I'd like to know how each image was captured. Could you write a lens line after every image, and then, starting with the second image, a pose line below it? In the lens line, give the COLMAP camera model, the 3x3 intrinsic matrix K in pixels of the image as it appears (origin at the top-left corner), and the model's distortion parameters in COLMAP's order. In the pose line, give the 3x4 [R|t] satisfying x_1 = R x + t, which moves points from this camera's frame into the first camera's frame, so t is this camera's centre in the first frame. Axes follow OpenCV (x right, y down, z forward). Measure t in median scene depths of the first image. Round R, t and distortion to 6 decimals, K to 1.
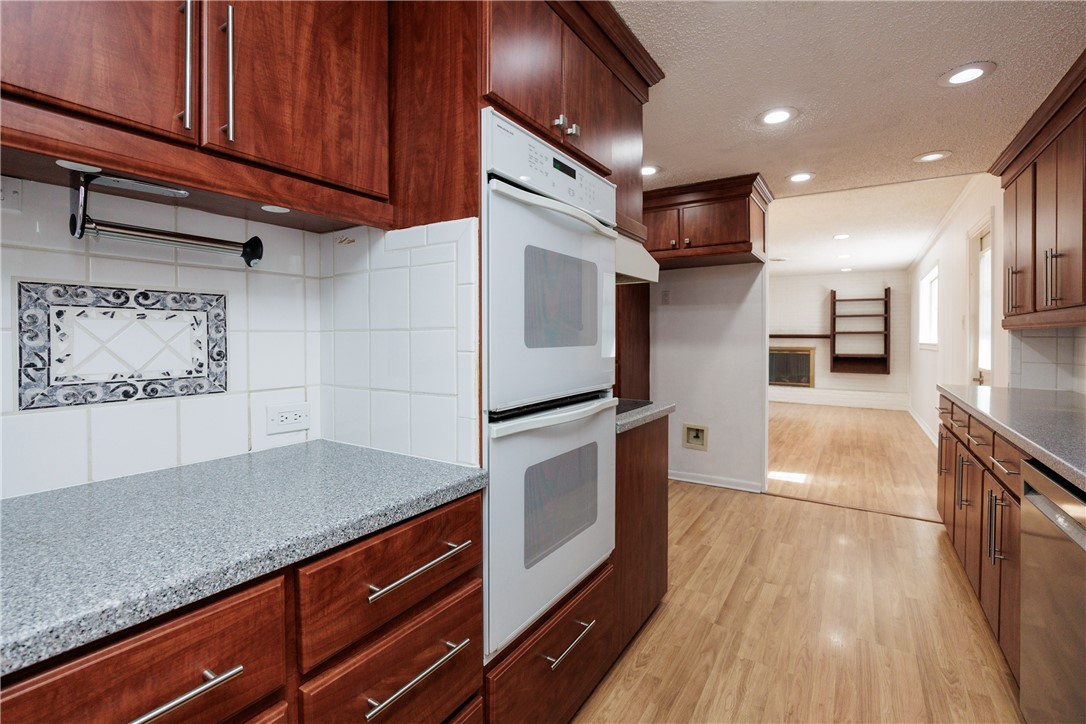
lens RADIAL K [[484.8, 0, 561.4], [0, 484.8, 340.6], [0, 0, 1]] dist [-0.000607, -0.000060]
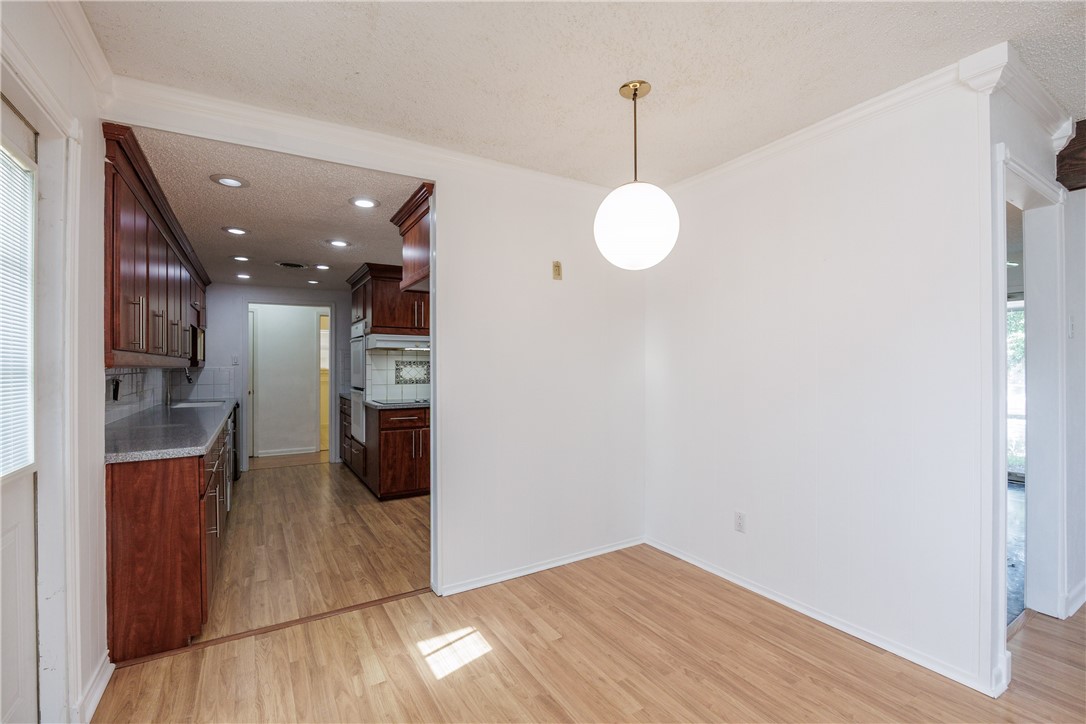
lens RADIAL K [[484.8, 0, 544.6], [0, 484.8, 366.6], [0, 0, 1]] dist [-0.000607, -0.000060]
pose [[-0.462112, -0.002217, -0.886819, 1.629165], [-0.004306, 0.999991, -0.000256, -0.036095], [0.886811, 0.003701, -0.462117, 2.442392]]
